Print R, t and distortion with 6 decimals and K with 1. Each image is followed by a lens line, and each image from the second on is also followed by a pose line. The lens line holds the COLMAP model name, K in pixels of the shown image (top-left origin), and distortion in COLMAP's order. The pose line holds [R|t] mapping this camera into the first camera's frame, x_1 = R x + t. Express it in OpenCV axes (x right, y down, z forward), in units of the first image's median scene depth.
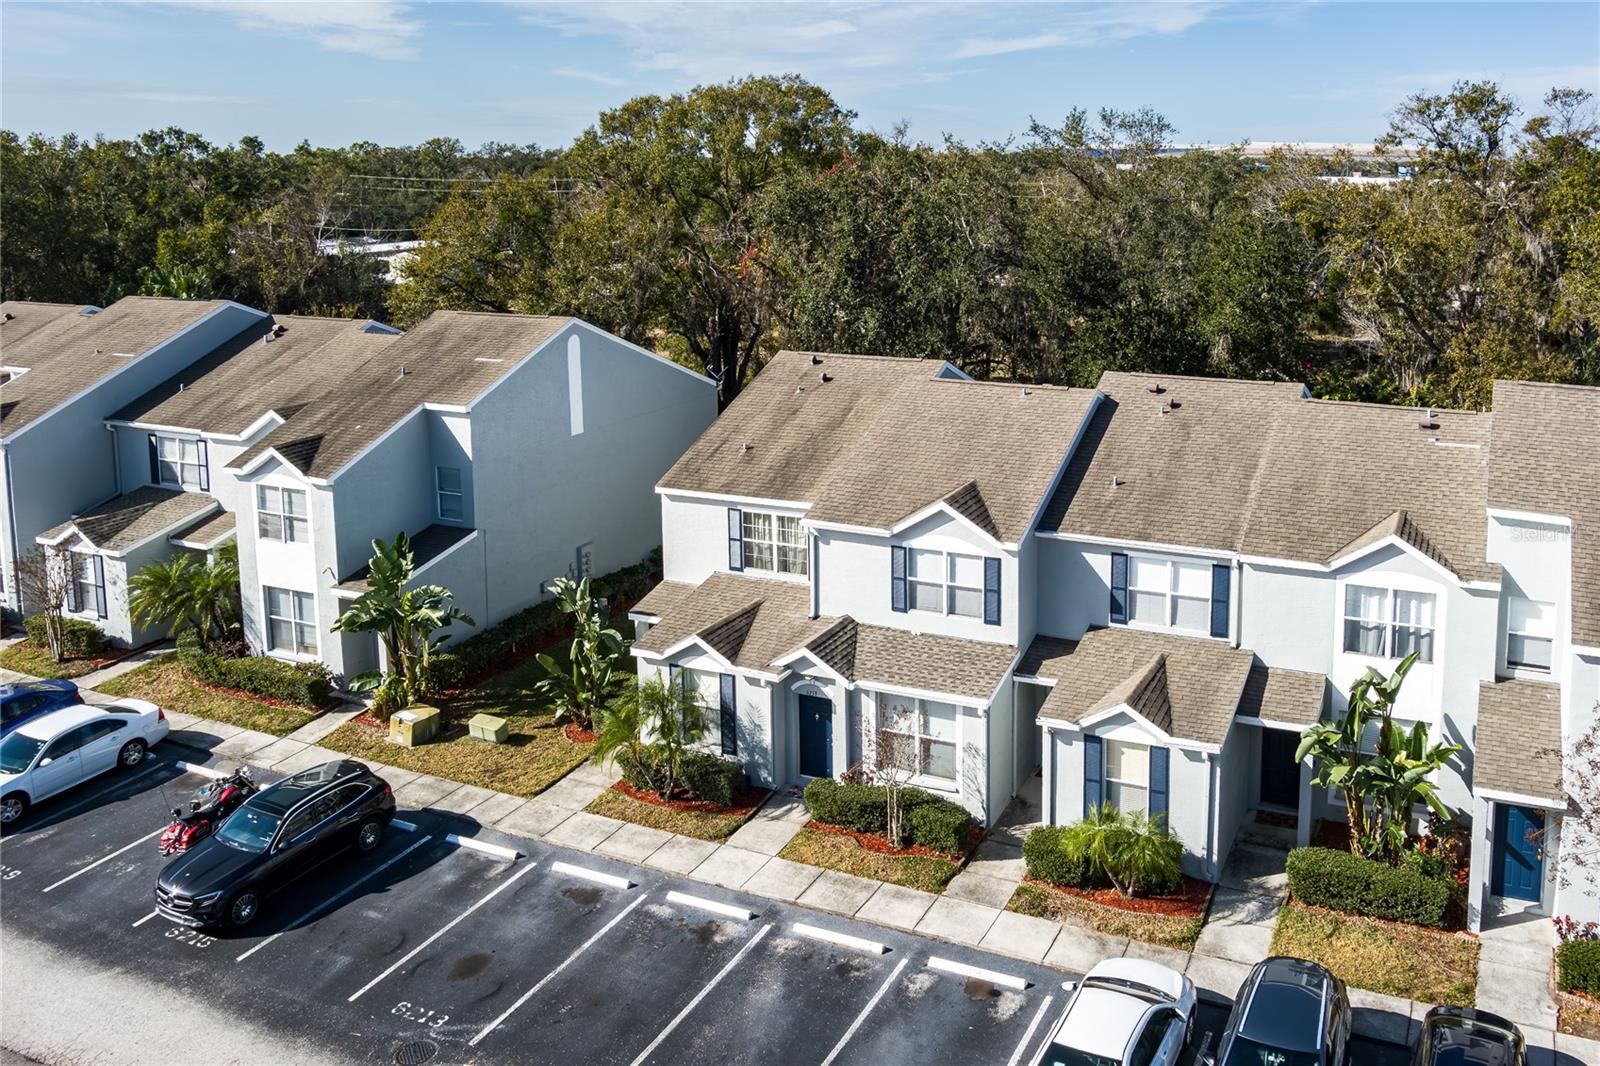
lens RADIAL K [[1295.6, 0, 992.8], [0, 1295.6, 351.9], [0, 0, 1]] dist [-0.044056, -0.007015]
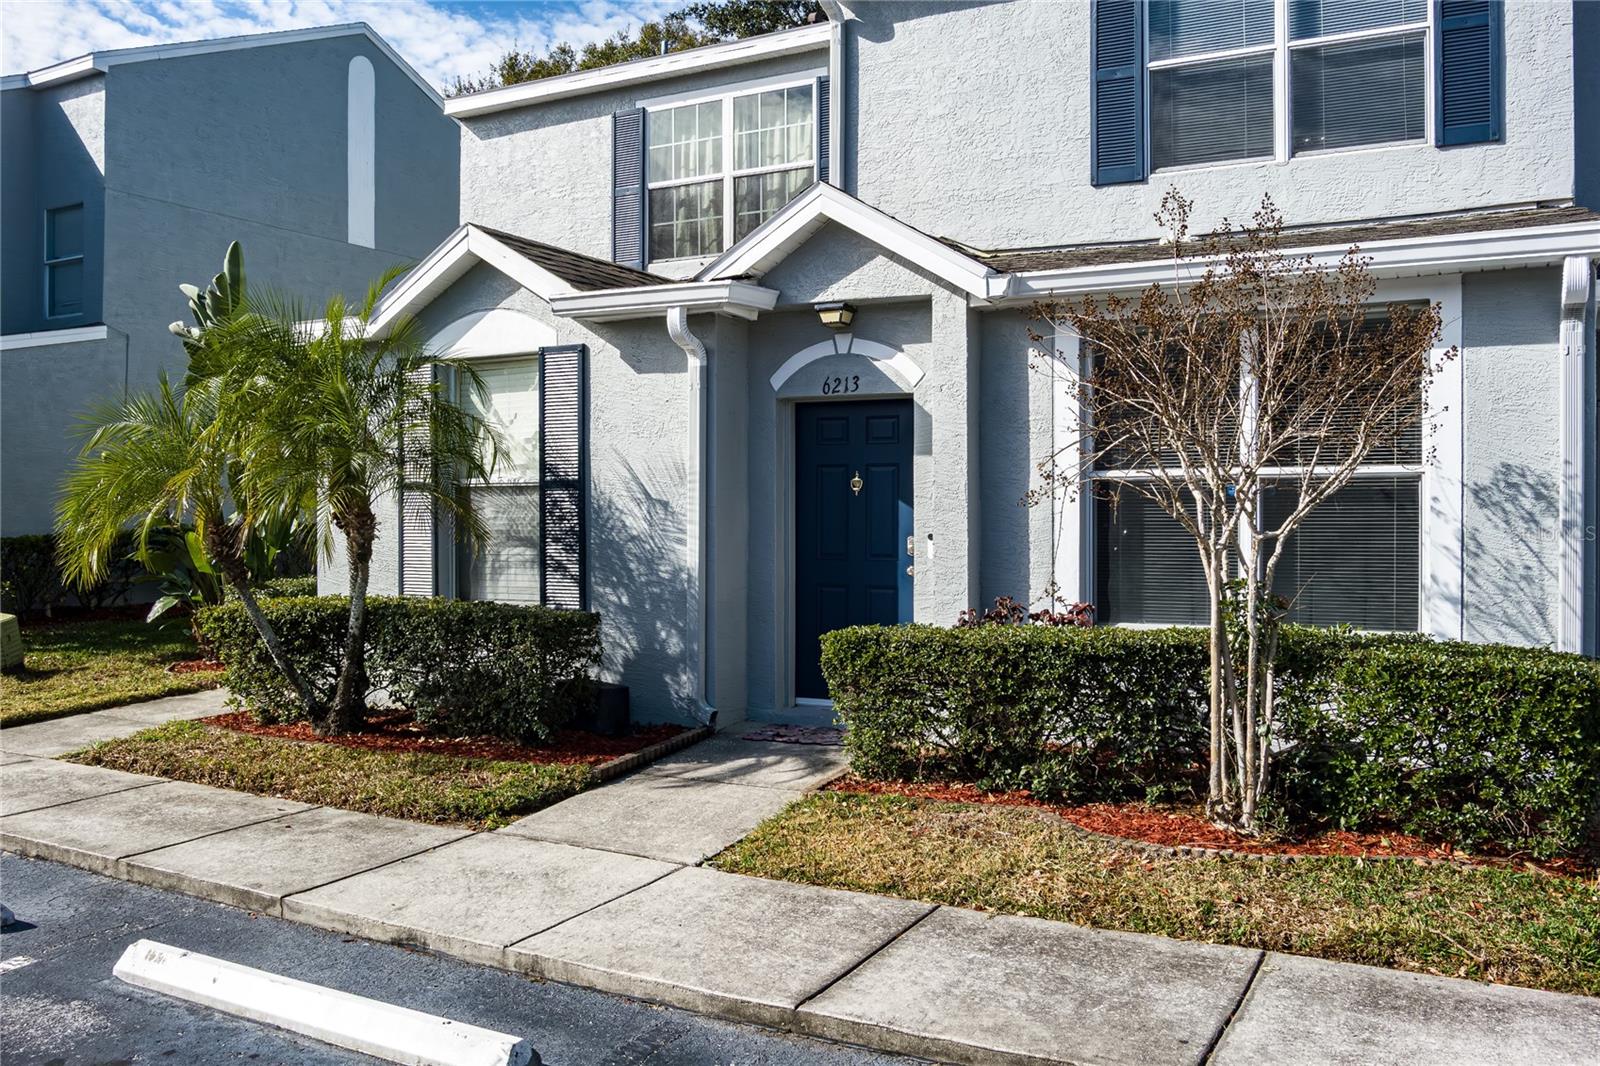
lens RADIAL K [[1295.6, 0, 806.0], [0, 1295.6, 542.2], [0, 0, 1]] dist [-0.044056, -0.007015]
pose [[0.993675, -0.003186, -0.112246, -0.116233], [-0.010293, 0.992805, -0.119300, 0.336729], [0.111818, 0.119700, 0.986493, 0.717490]]
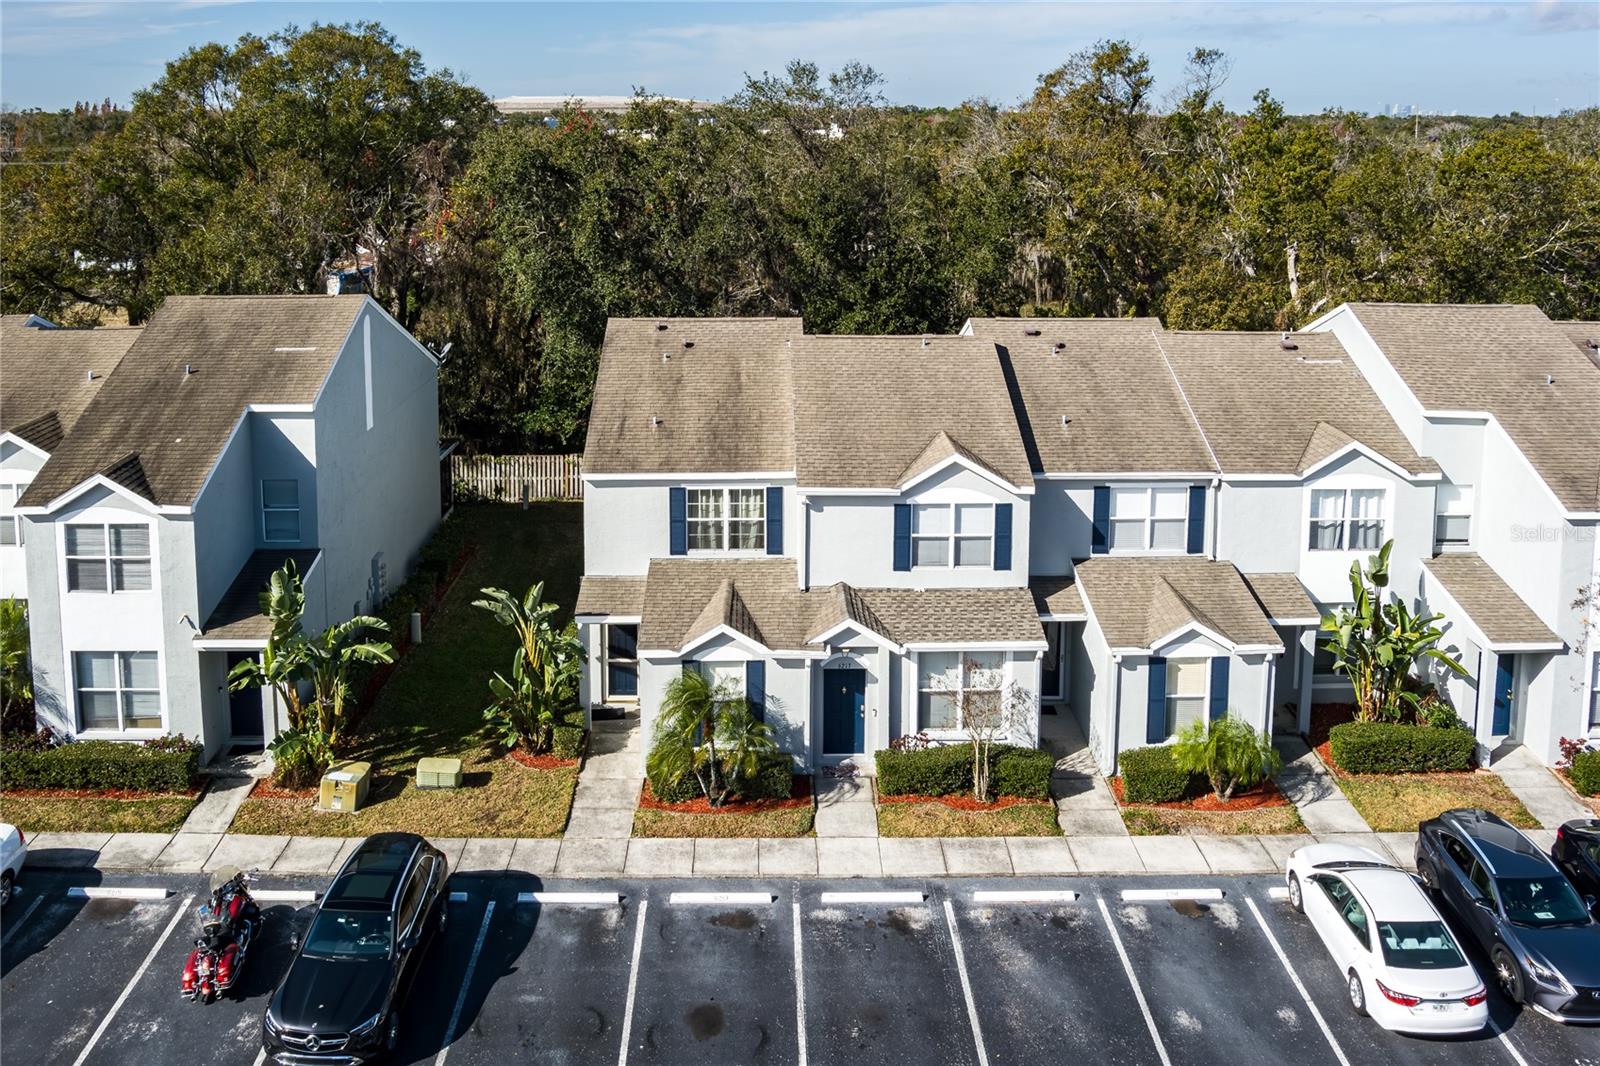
lens RADIAL K [[1295.6, 0, 783.3], [0, 1295.6, 311.0], [0, 0, 1]] dist [-0.044056, -0.007015]
pose [[0.927001, -0.056960, 0.370708, -0.527686], [0.056657, 0.998325, 0.011717, -0.014131], [-0.370754, 0.010141, 0.928676, 0.119891]]
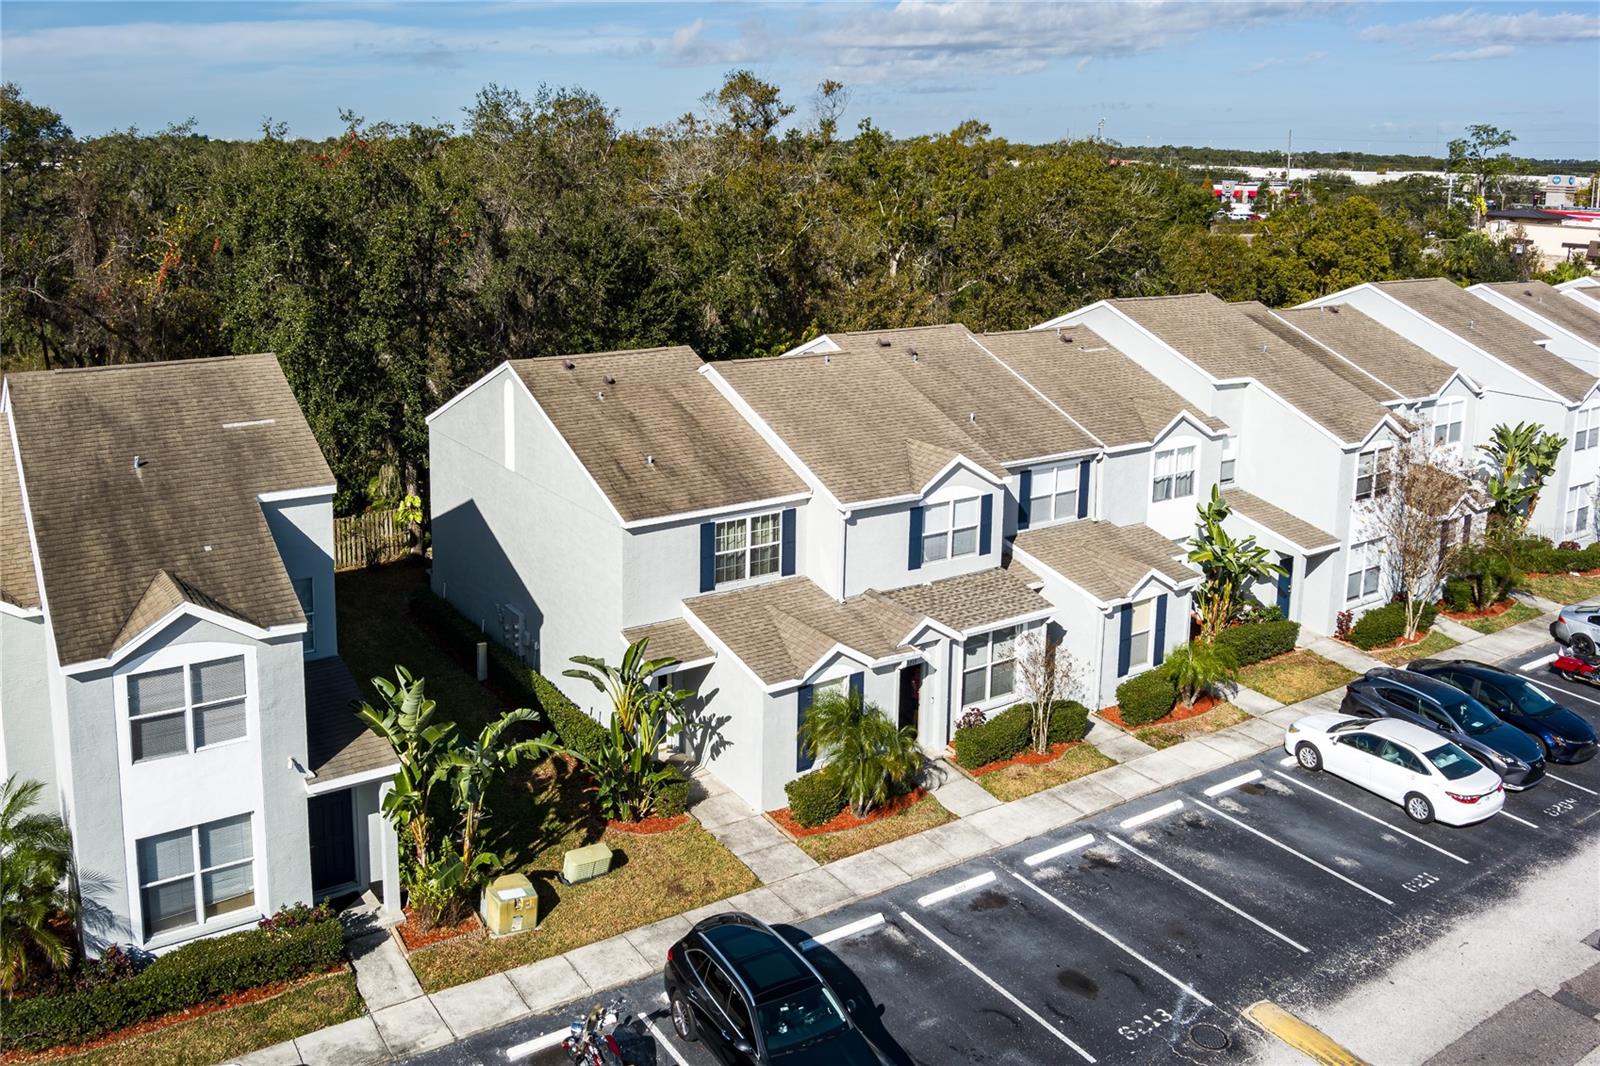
lens RADIAL K [[1295.6, 0, 740.2], [0, 1295.6, 387.2], [0, 0, 1]] dist [-0.044056, -0.007015]
pose [[0.601981, -0.142759, 0.785646, -1.003716], [0.107896, 0.989408, 0.097112, -0.067213], [-0.791187, 0.026309, 0.611008, 0.476700]]
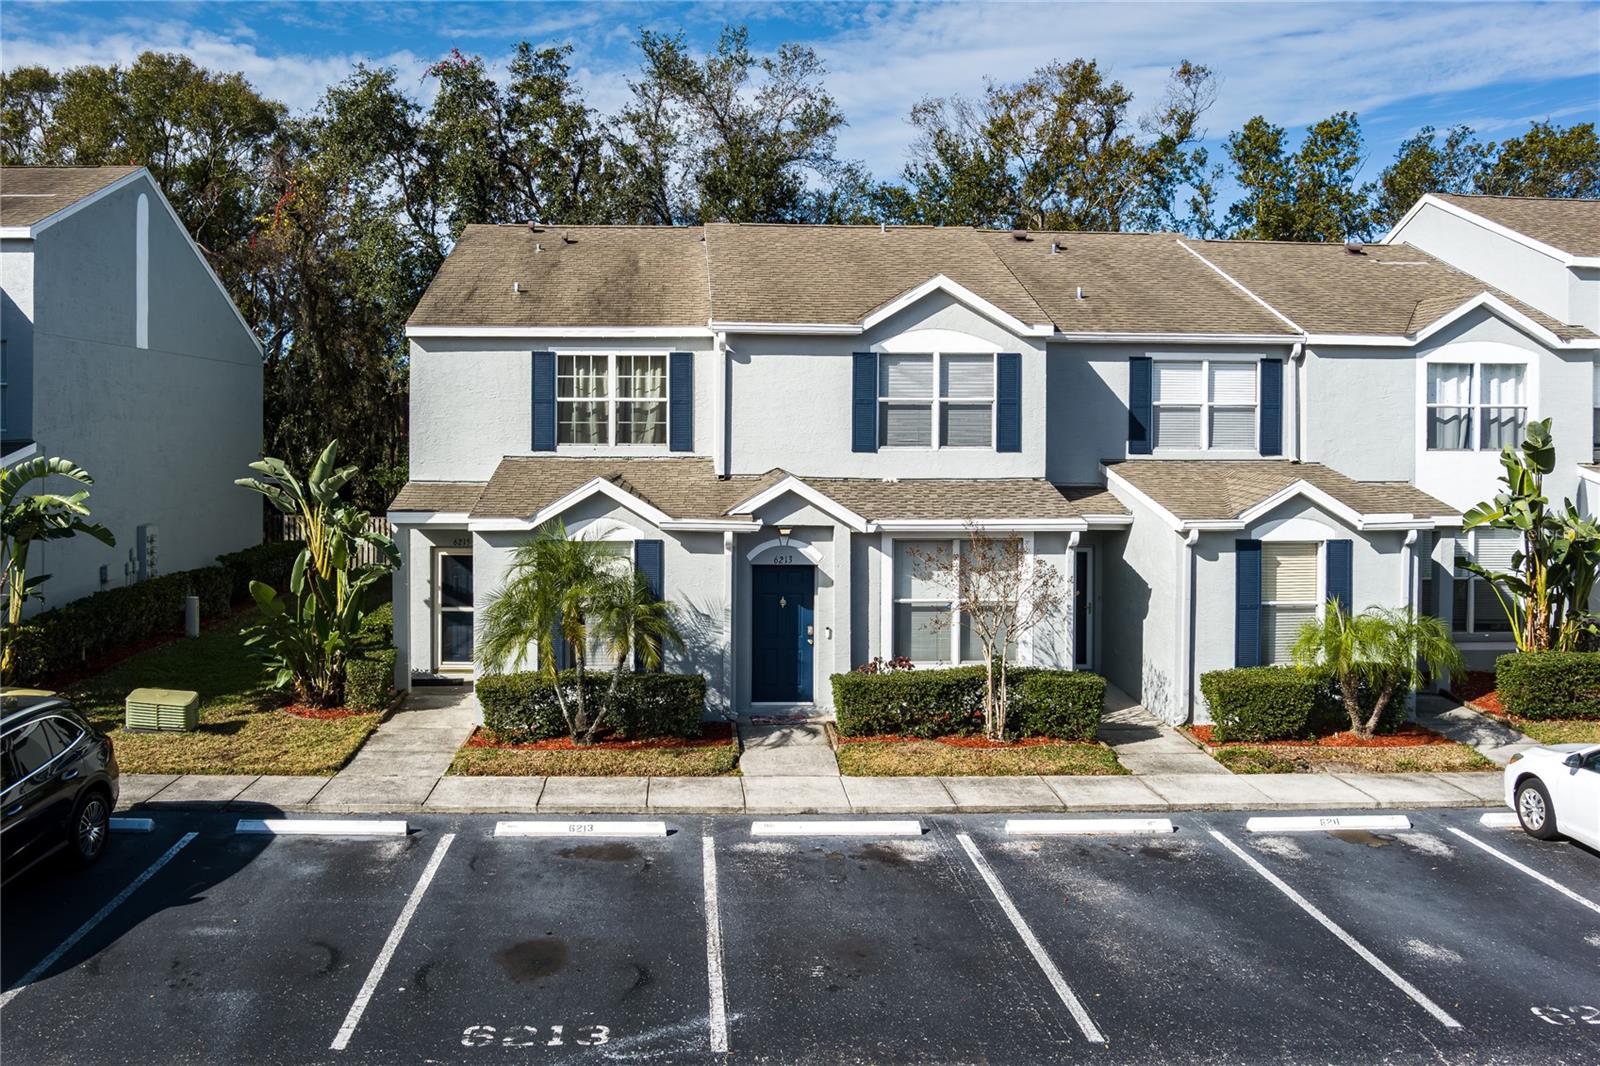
lens RADIAL K [[1295.6, 0, 736.7], [0, 1295.6, 482.1], [0, 0, 1]] dist [-0.044056, -0.007015]
pose [[0.918234, -0.017616, 0.395646, -0.418880], [0.058200, 0.994166, -0.090809, 0.284691], [-0.391738, 0.106411, 0.913903, 0.416657]]
